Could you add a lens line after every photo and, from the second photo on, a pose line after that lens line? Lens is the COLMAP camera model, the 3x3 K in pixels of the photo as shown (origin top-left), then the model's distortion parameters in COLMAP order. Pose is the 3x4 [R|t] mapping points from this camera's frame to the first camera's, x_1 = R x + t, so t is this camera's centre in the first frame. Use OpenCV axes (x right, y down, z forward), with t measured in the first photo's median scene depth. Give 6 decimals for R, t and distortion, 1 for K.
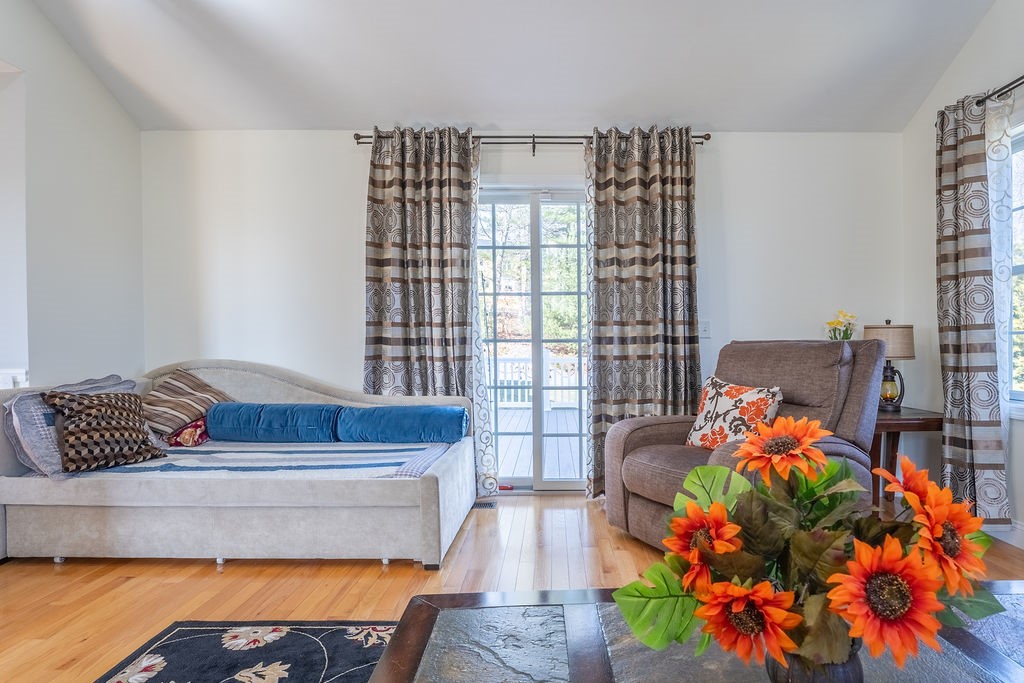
lens RADIAL K [[563.5, 0, 512.0], [0, 563.5, 341.5], [0, 0, 1]] dist [-0.002968, -0.000351]
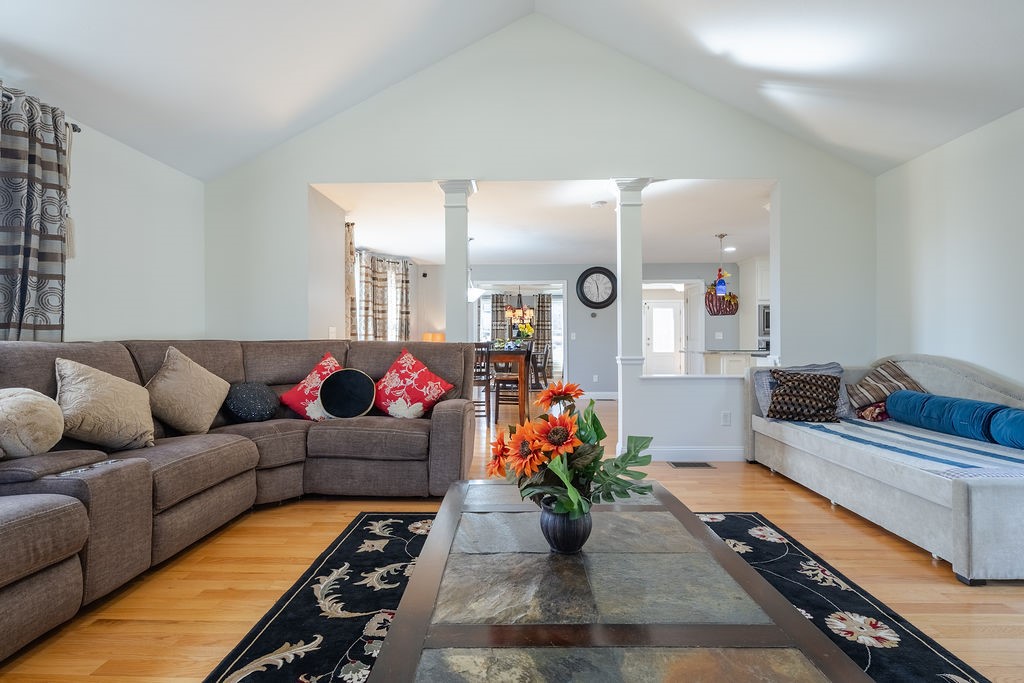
lens RADIAL K [[418.5, 0, 512.0], [0, 418.5, 341.5], [0, 0, 1]] dist [-0.001707, -0.000323]
pose [[0.038145, -0.000276, -0.999272, 0.403374], [0.006659, 0.999978, -0.000022, 0.000645], [0.999250, -0.006653, 0.038146, 0.174836]]
